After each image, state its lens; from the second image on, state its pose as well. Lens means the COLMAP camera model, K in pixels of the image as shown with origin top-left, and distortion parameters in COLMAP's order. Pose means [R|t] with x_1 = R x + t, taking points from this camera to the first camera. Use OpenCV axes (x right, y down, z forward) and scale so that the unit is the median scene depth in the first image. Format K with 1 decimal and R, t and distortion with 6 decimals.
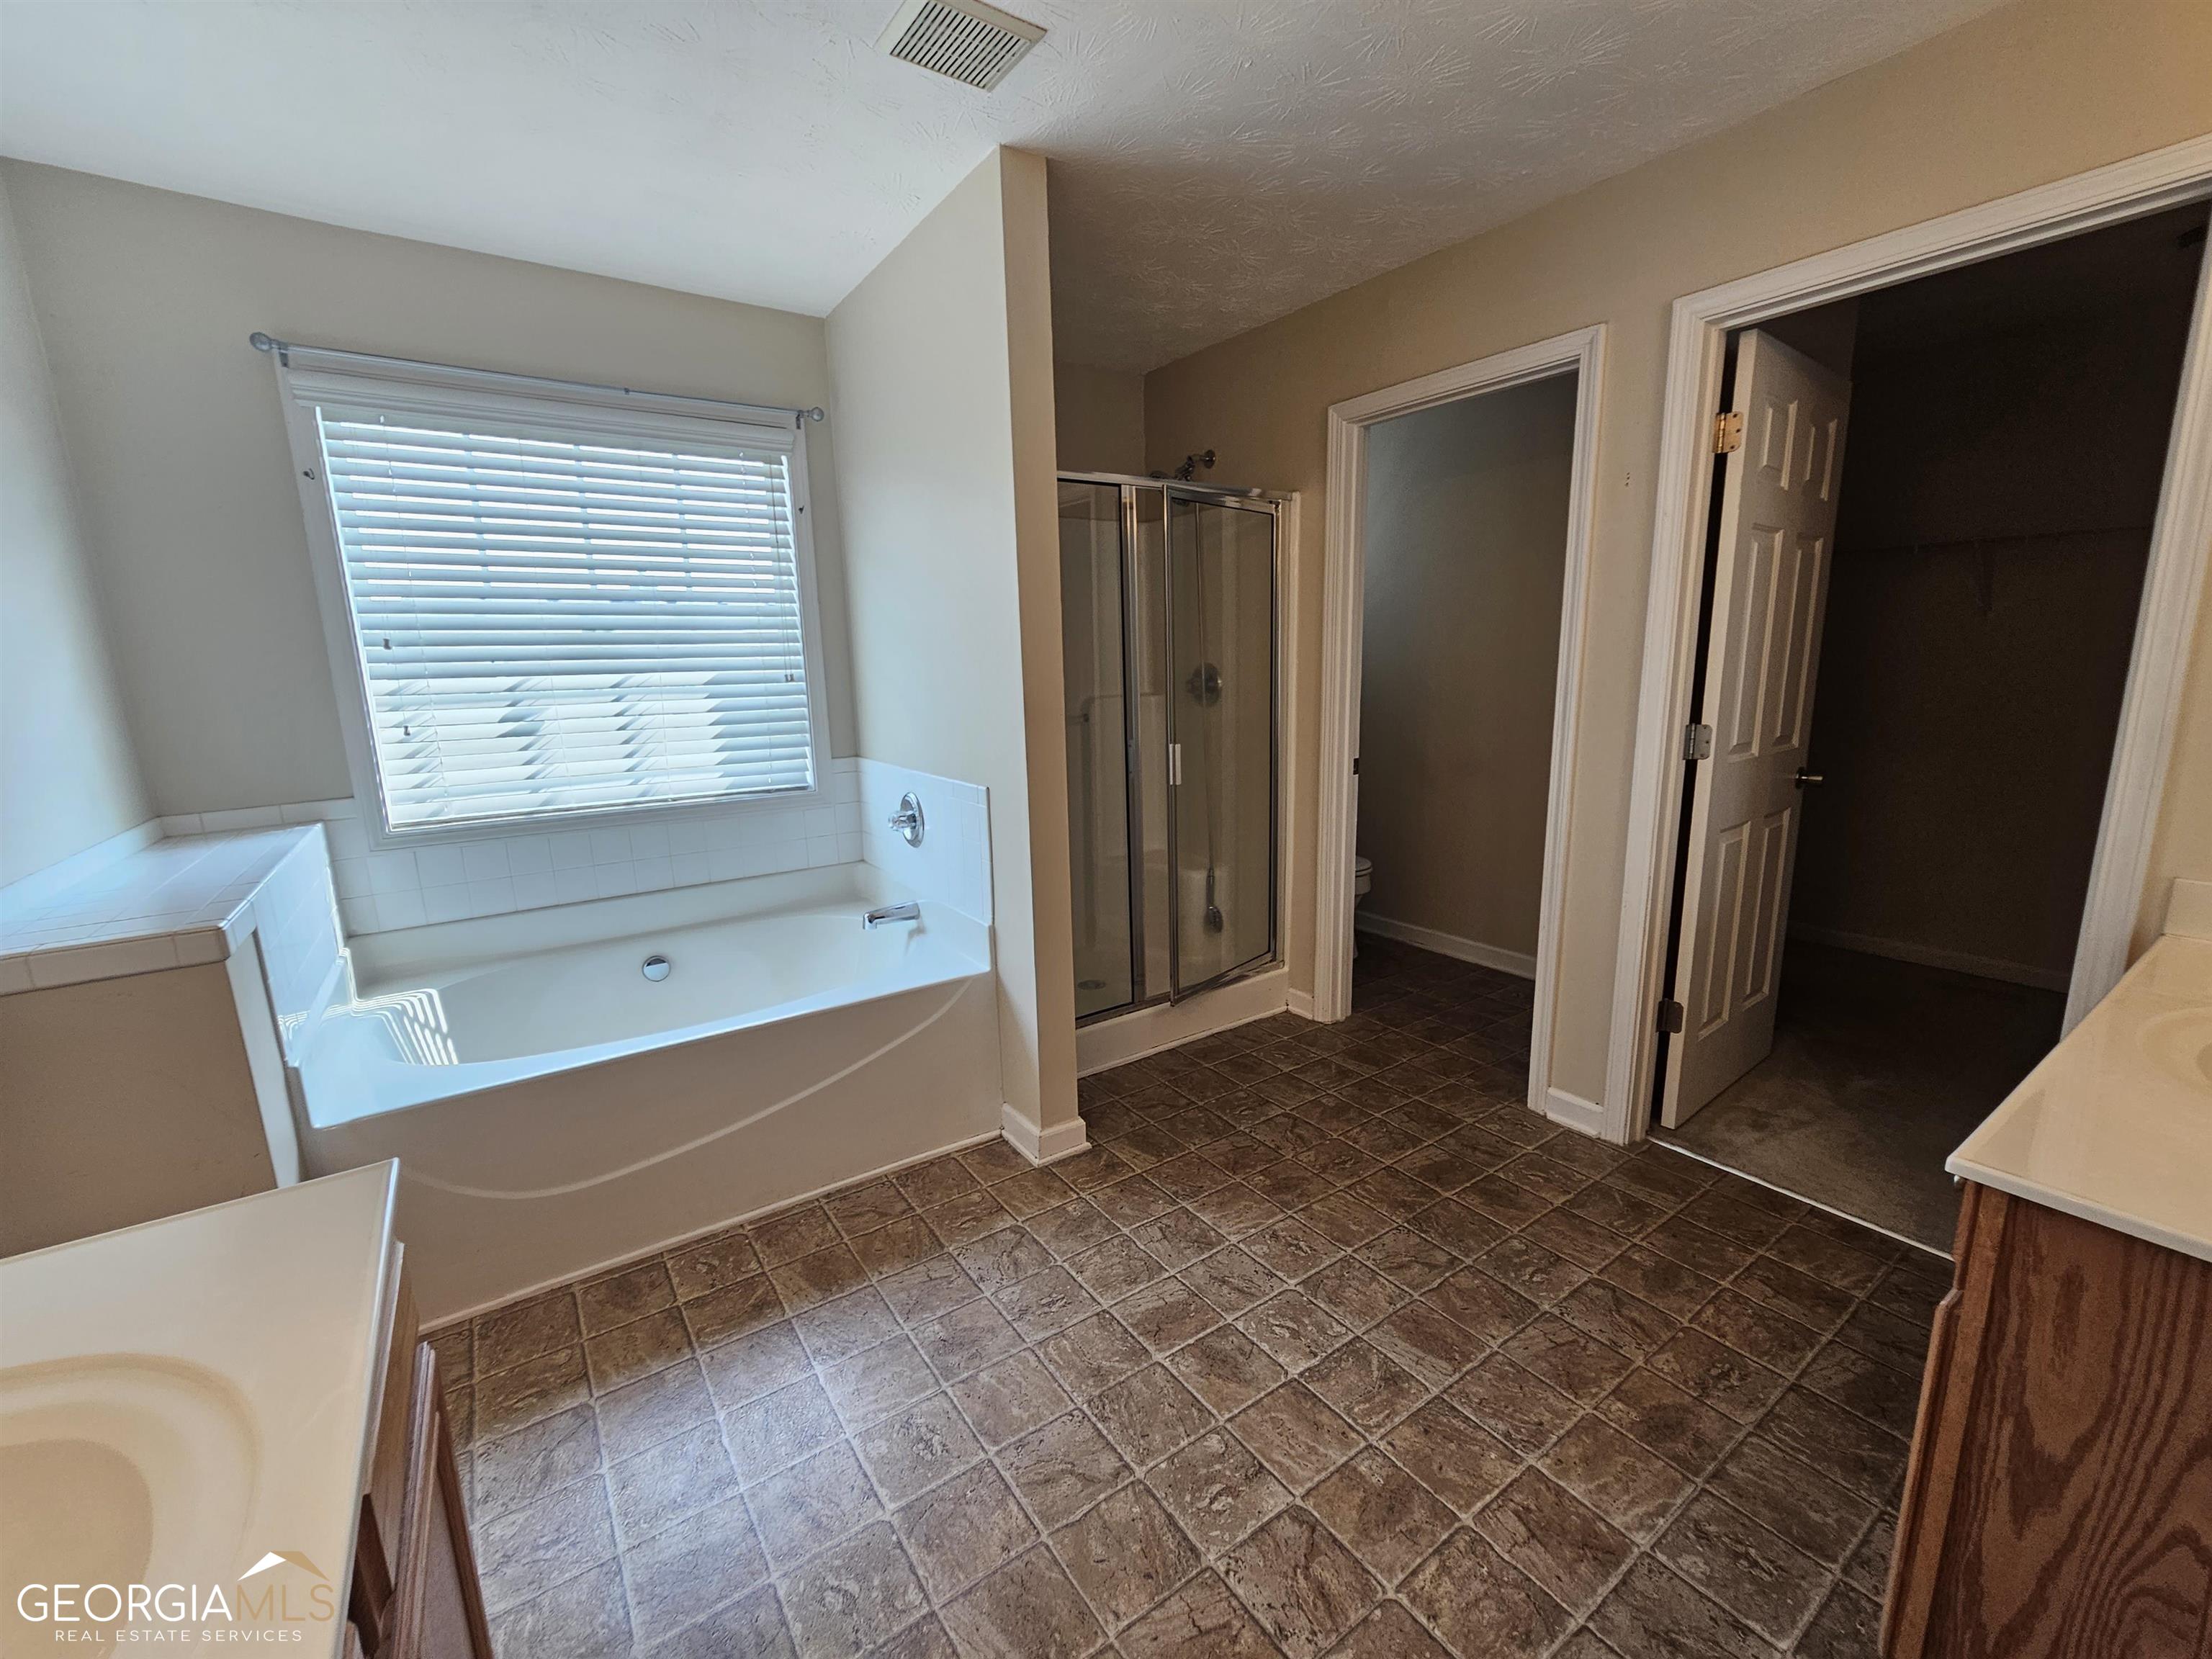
lens RADIAL K [[910.4, 0, 1118.1], [0, 910.4, 836.1], [0, 0, 1]] dist [0.001217, 0.000839]
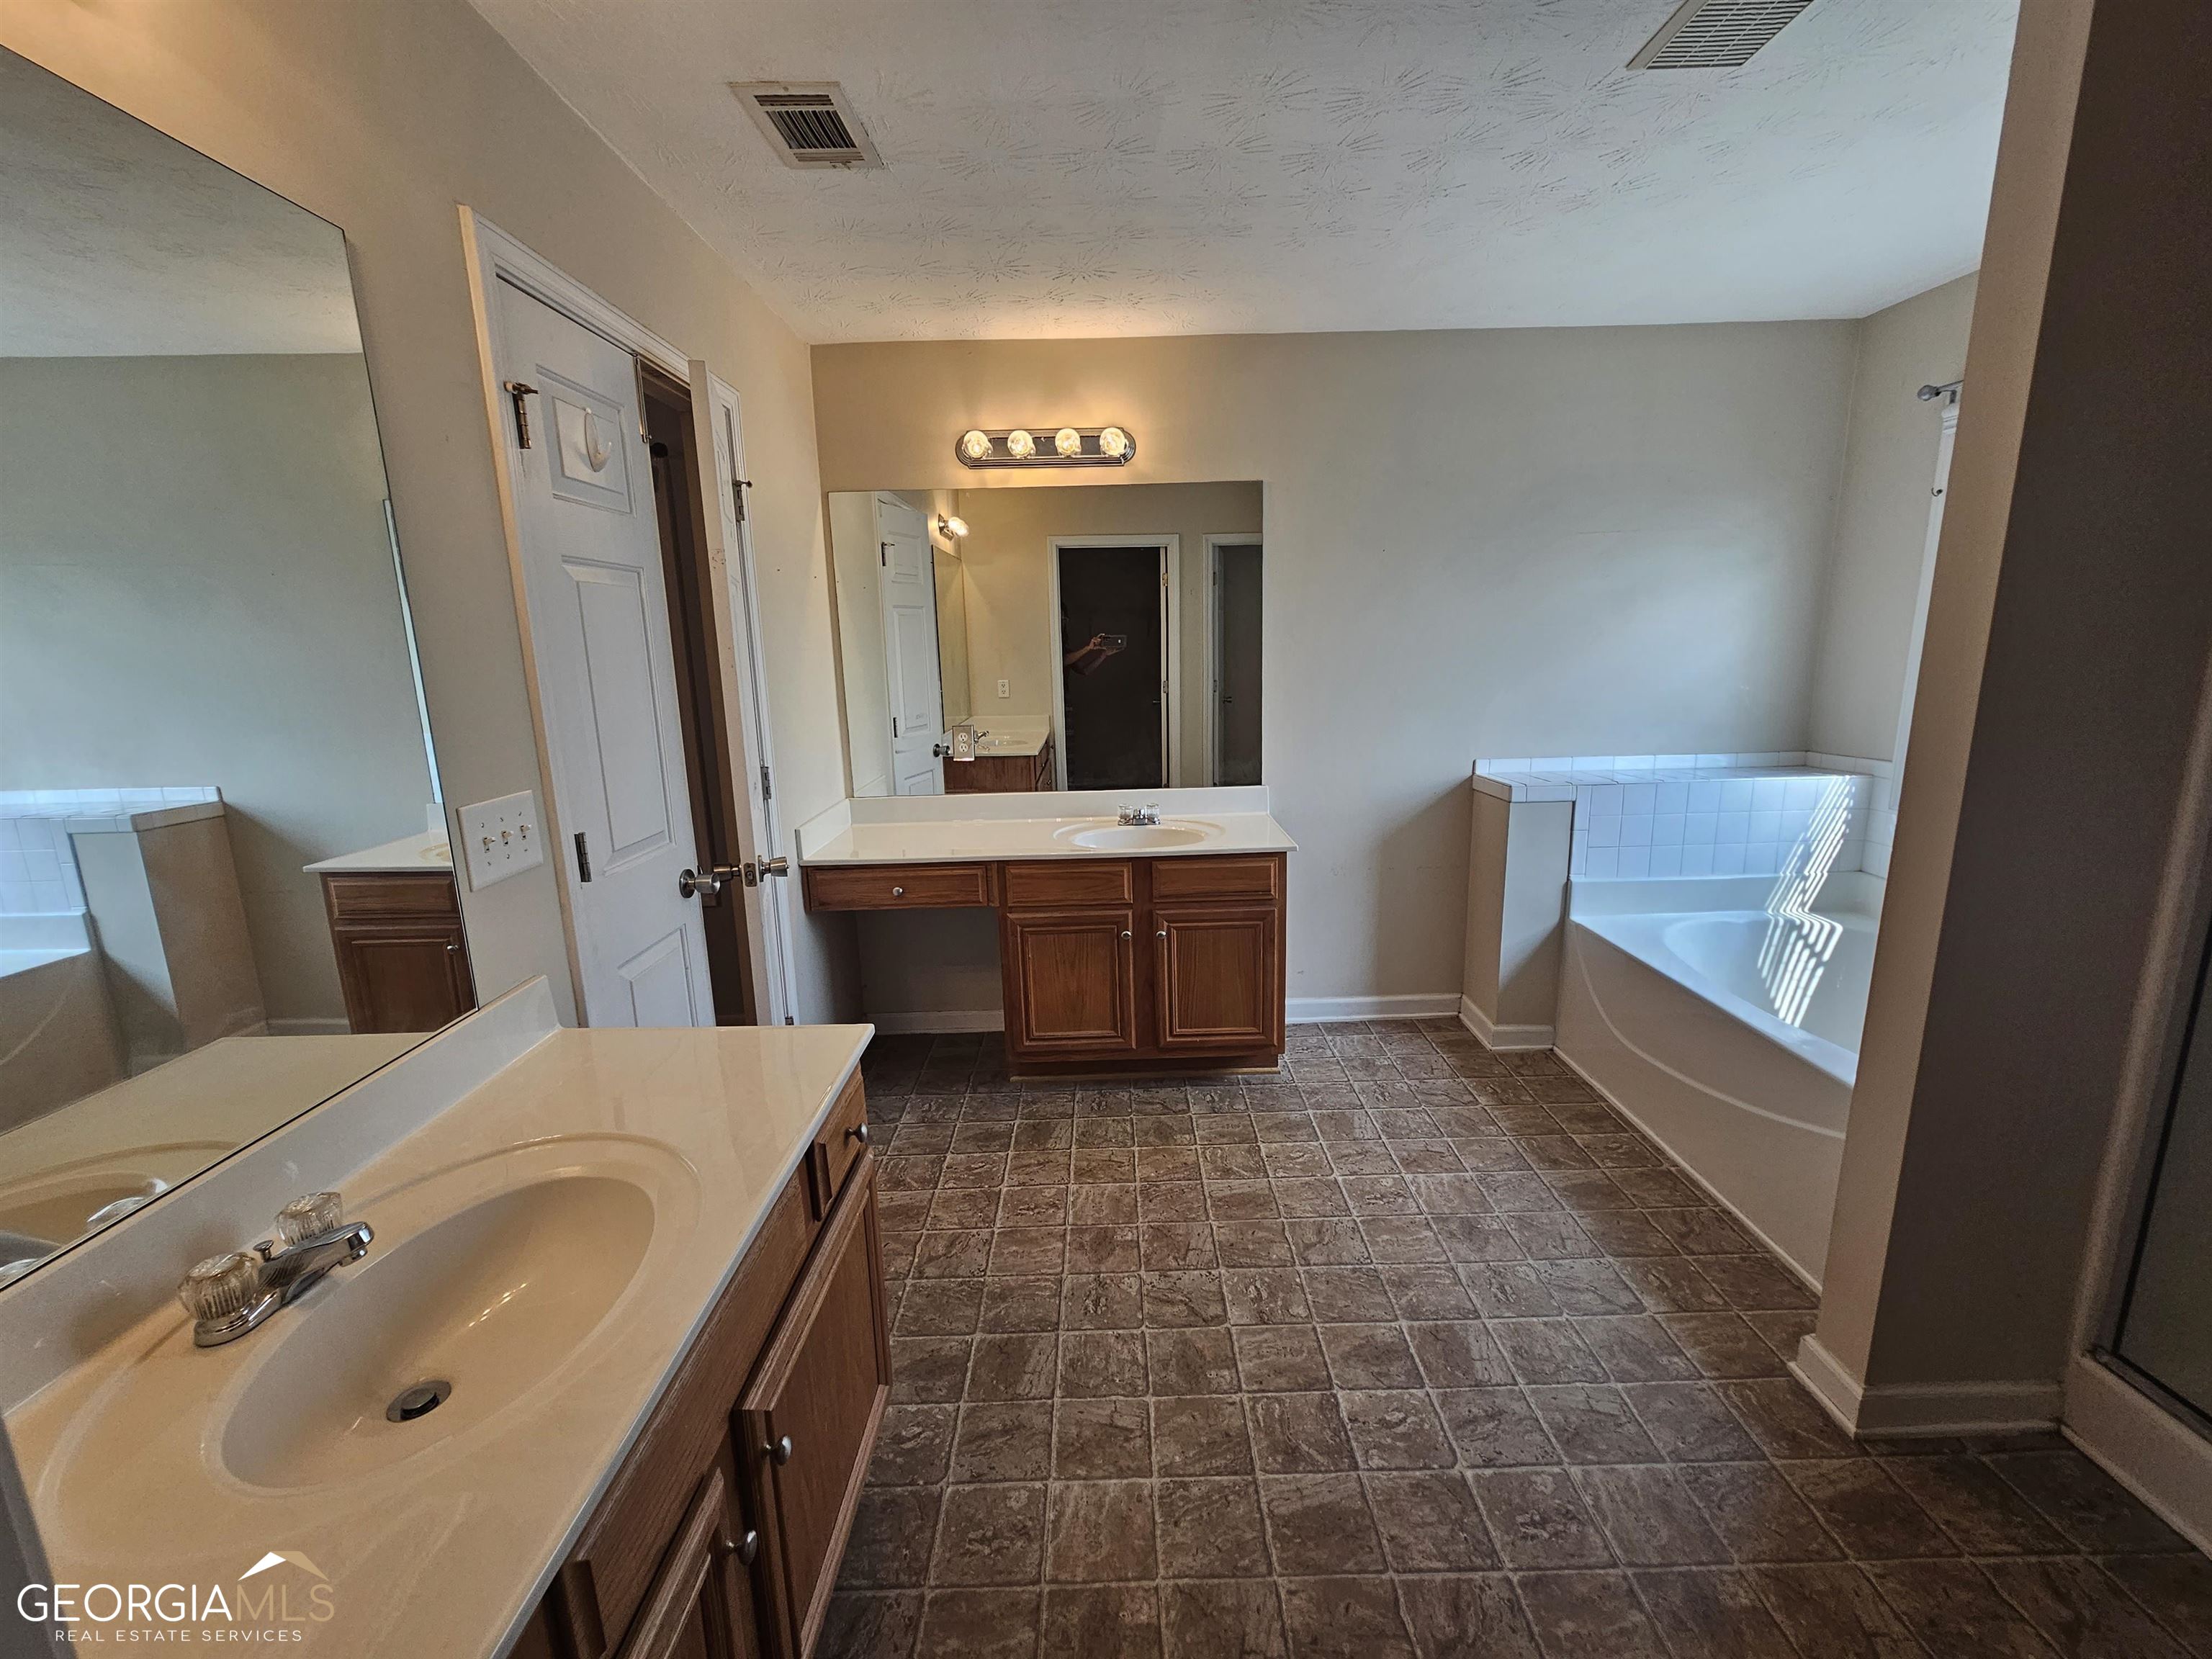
lens RADIAL K [[910.4, 0, 1118.1], [0, 910.4, 836.1], [0, 0, 1]] dist [0.001217, 0.000839]
pose [[-0.561395, 0.203281, -0.802192, 1.151716], [-0.124900, 0.937443, 0.324963, -0.342818], [0.818068, 0.282626, -0.500886, 1.262407]]
